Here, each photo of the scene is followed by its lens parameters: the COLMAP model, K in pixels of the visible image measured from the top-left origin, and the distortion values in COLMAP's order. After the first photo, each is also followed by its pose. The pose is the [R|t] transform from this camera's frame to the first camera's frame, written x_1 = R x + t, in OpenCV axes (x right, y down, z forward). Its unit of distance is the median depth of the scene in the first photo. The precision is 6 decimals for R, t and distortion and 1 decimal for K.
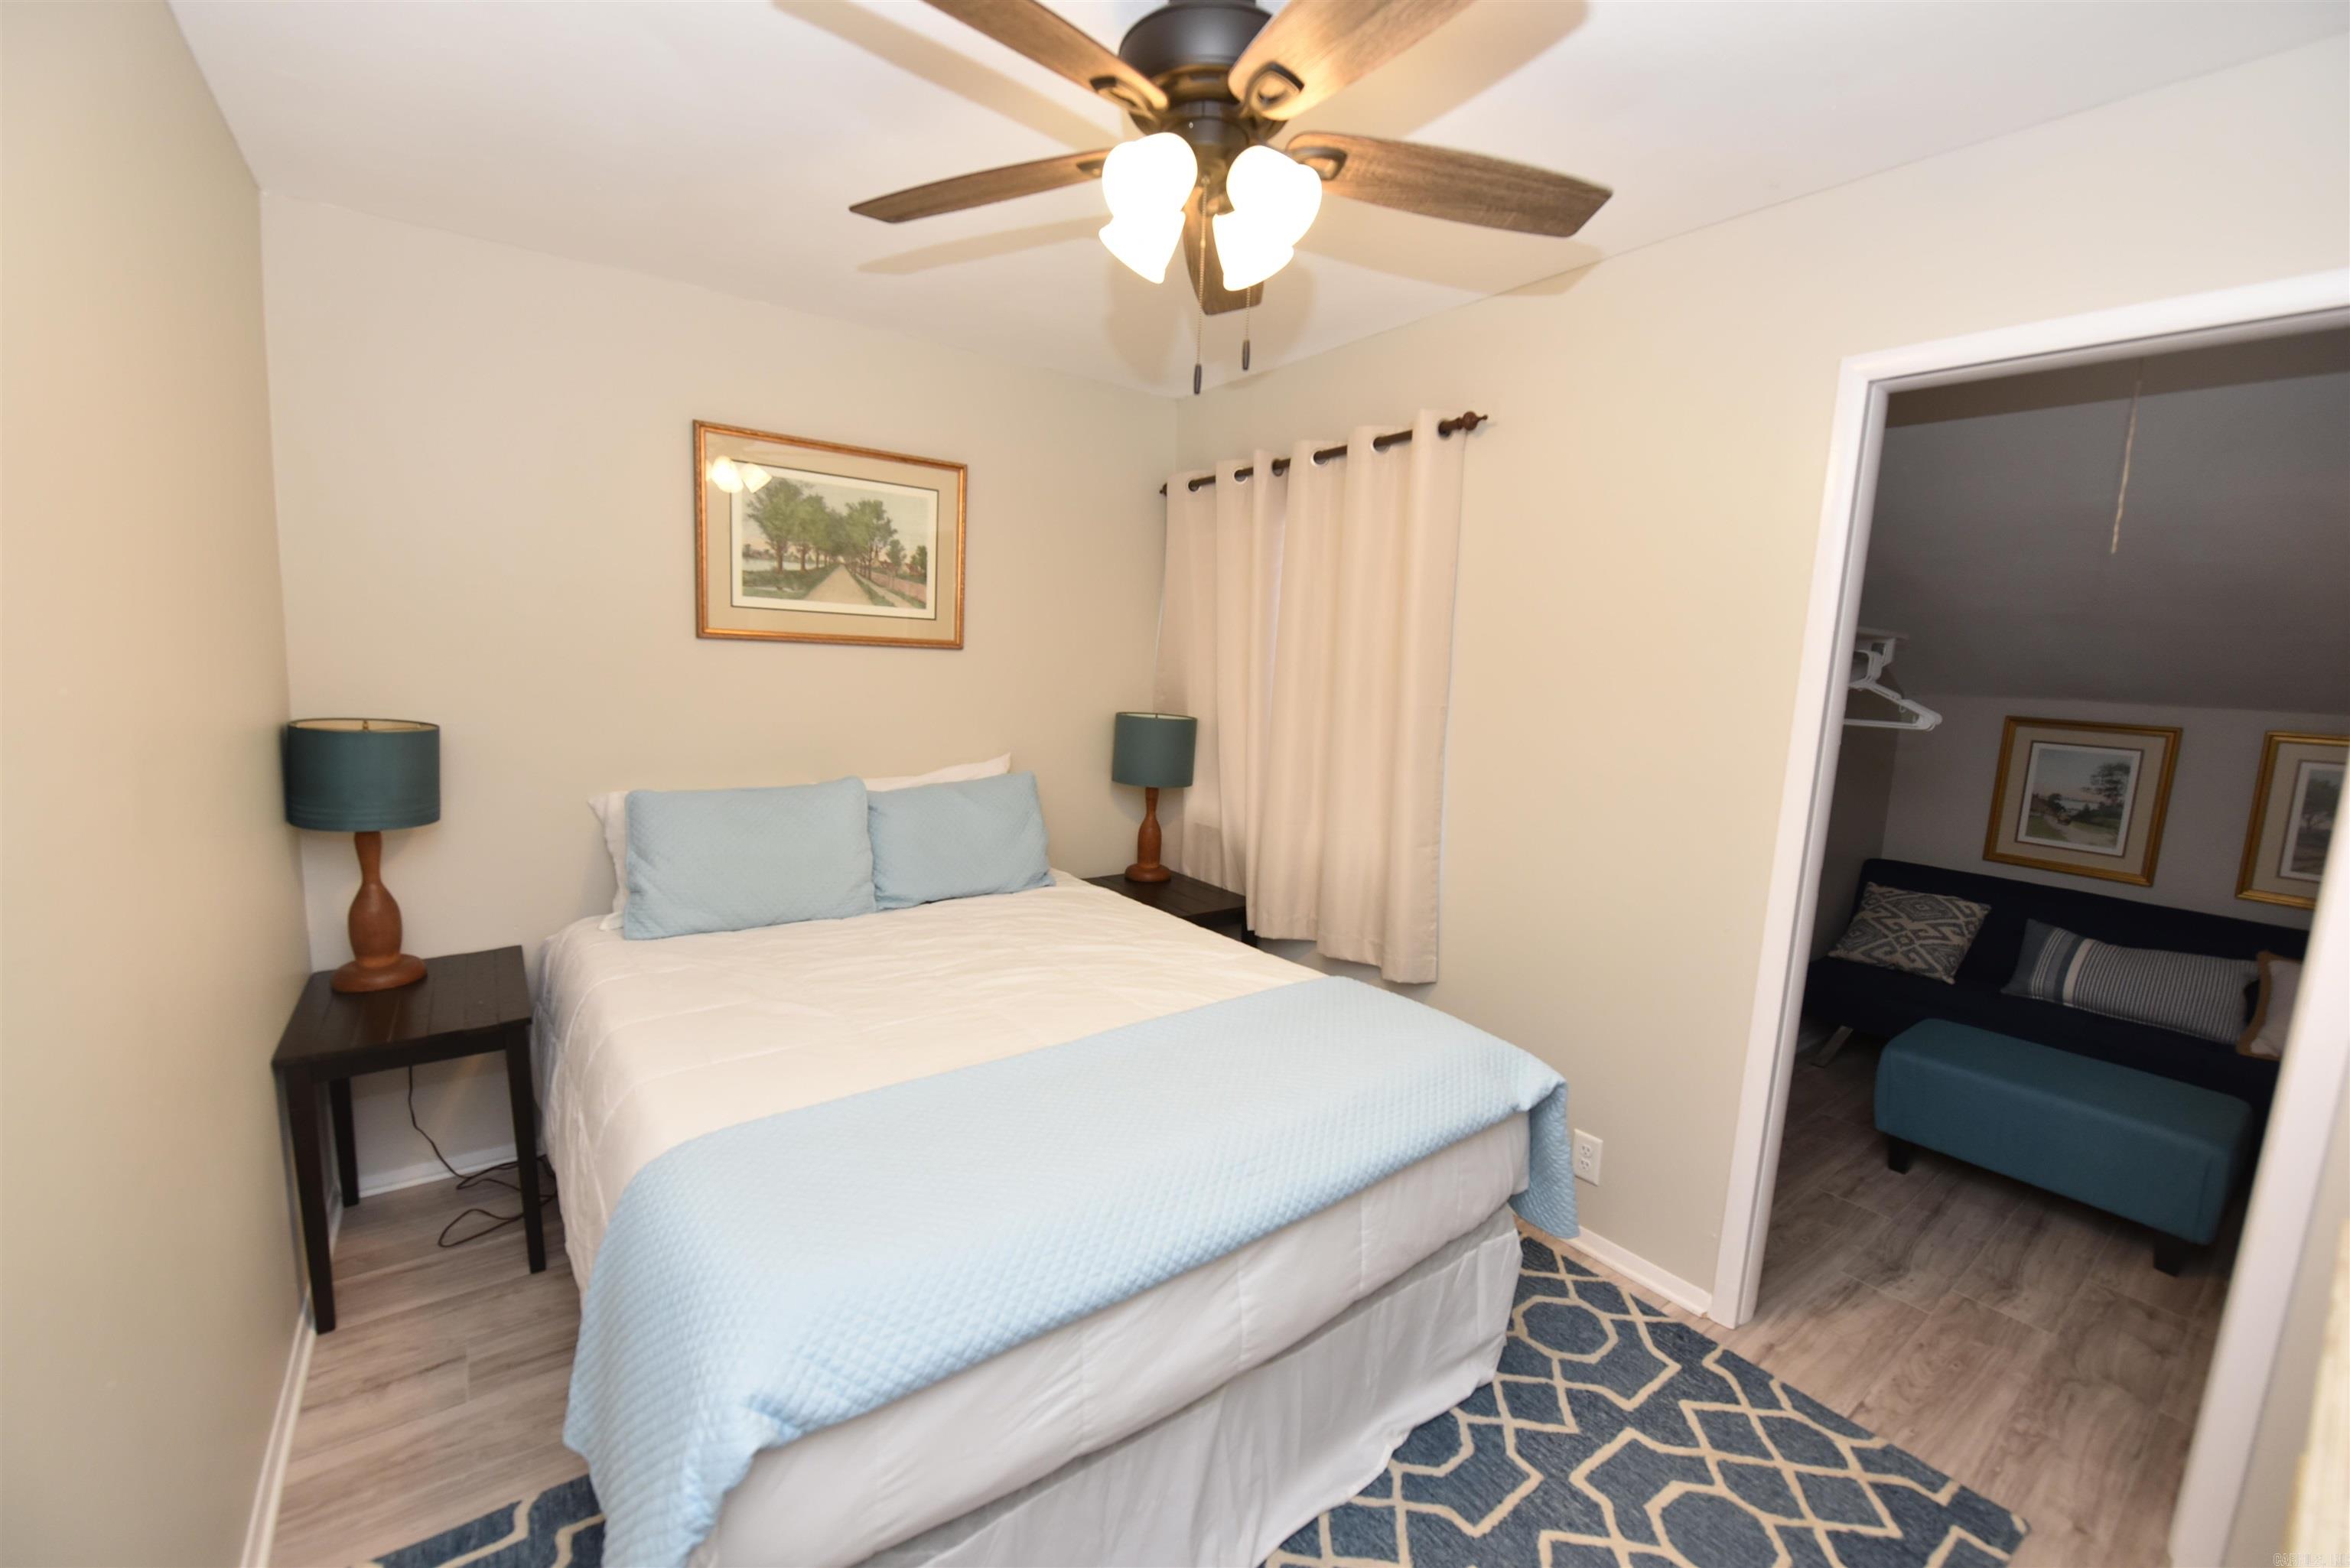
lens RADIAL K [[942.7, 0, 1179.6], [0, 942.7, 787.7], [0, 0, 1]] dist [-0.018209, -0.001008]
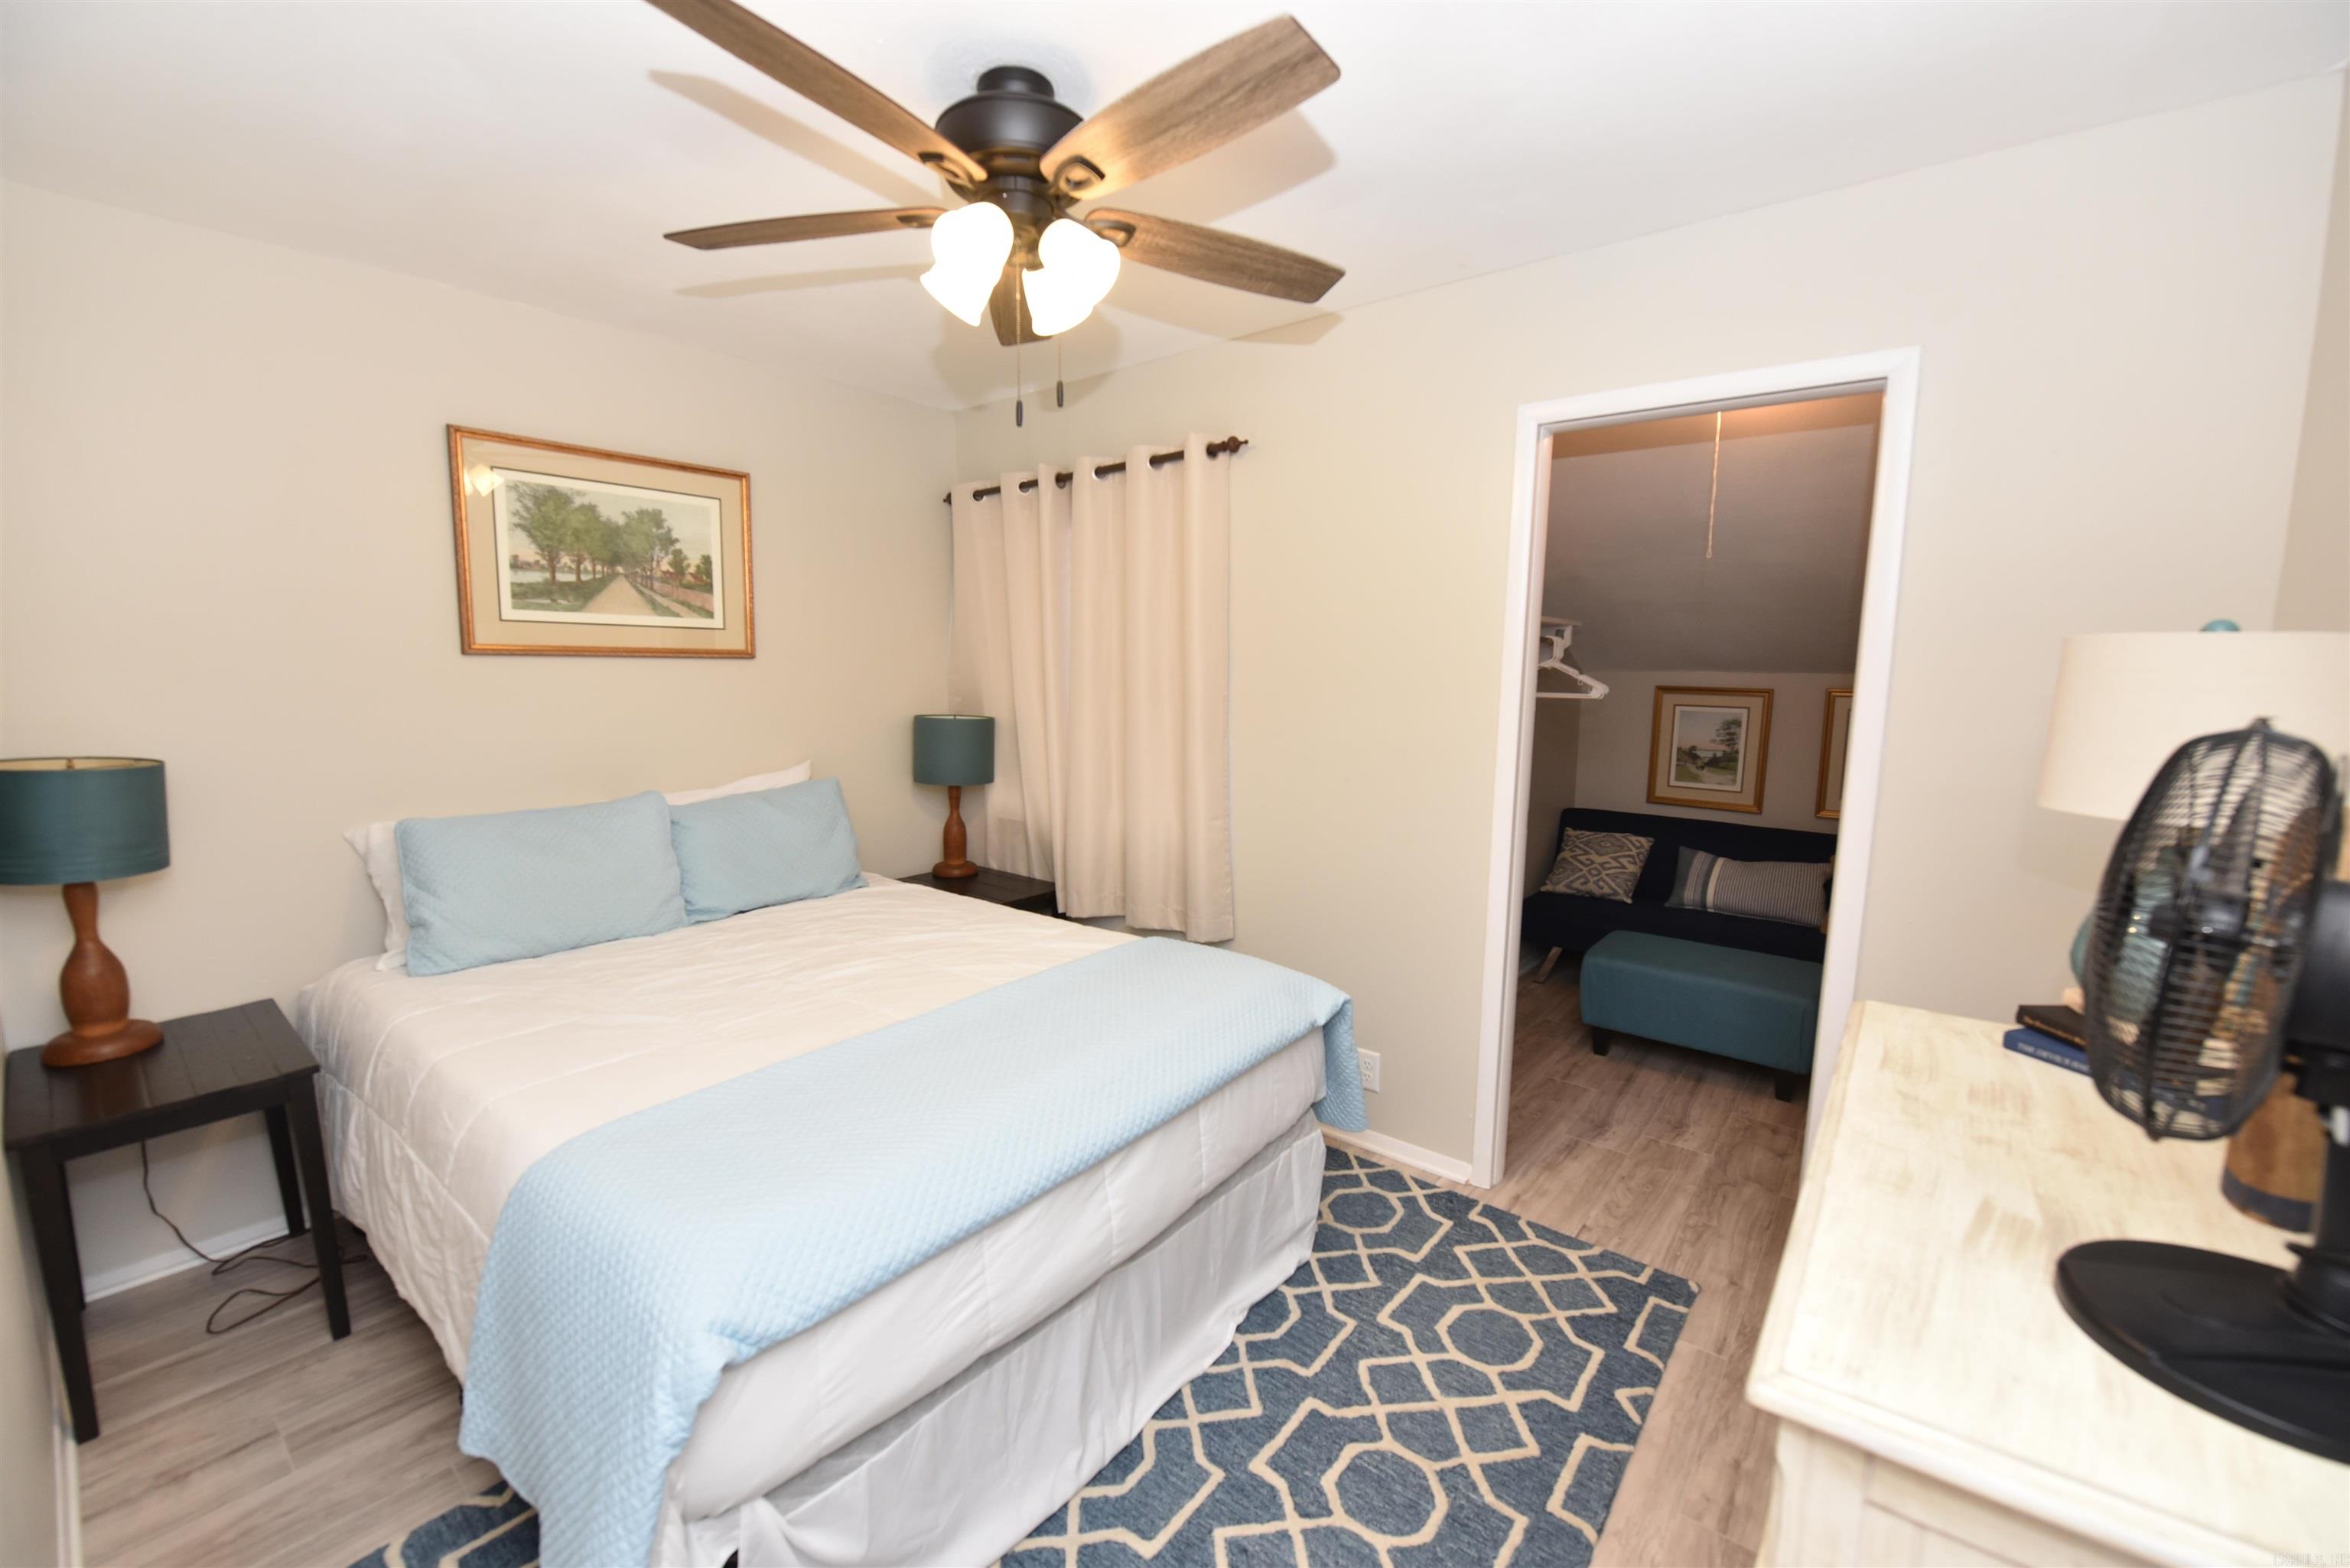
lens RADIAL K [[942.7, 0, 1180.0], [0, 942.7, 787.5], [0, 0, 1]] dist [-0.018209, -0.001008]
pose [[0.968198, -0.063272, 0.242054, -0.055869], [0.063775, 0.997948, 0.005761, 0.015707], [-0.241922, 0.009859, 0.970246, -0.090167]]
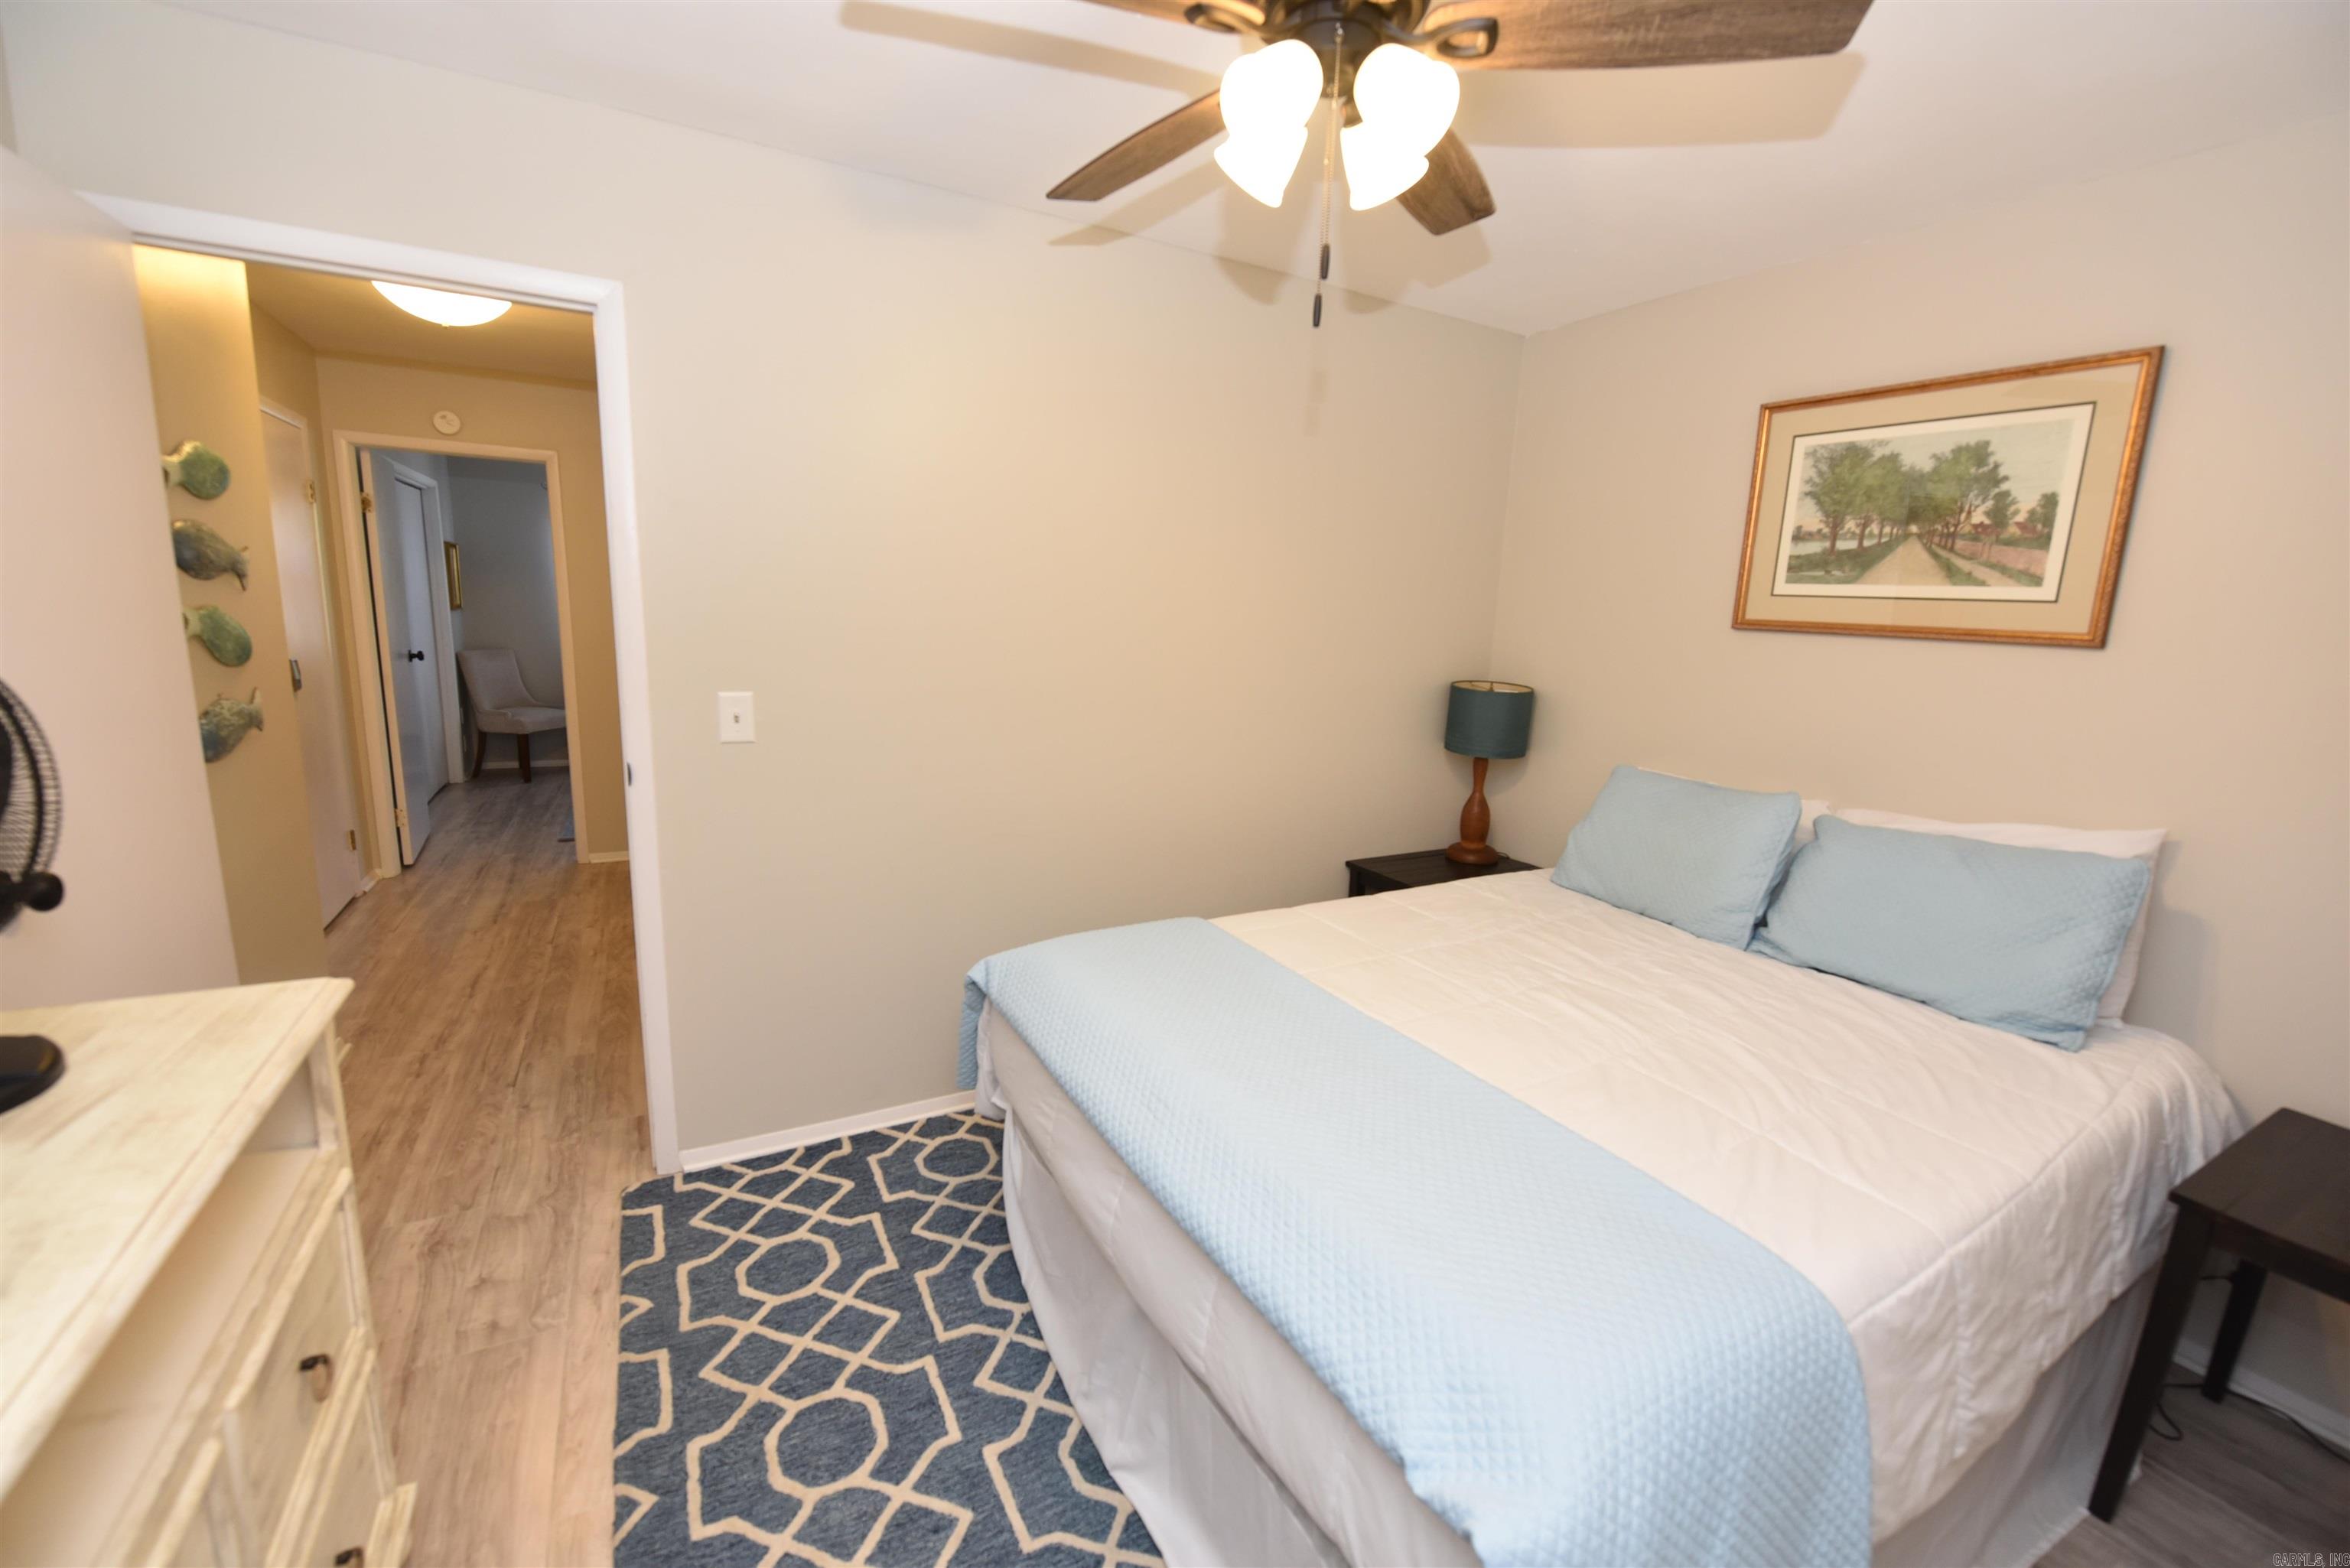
lens RADIAL K [[942.7, 0, 1169.0], [0, 942.7, 783.6], [0, 0, 1]] dist [-0.018209, -0.001008]
pose [[-0.131816, 0.136773, -0.981793, 0.594161], [-0.185684, 0.969497, 0.159990, -0.054373], [0.973728, 0.203393, -0.102399, 0.607288]]
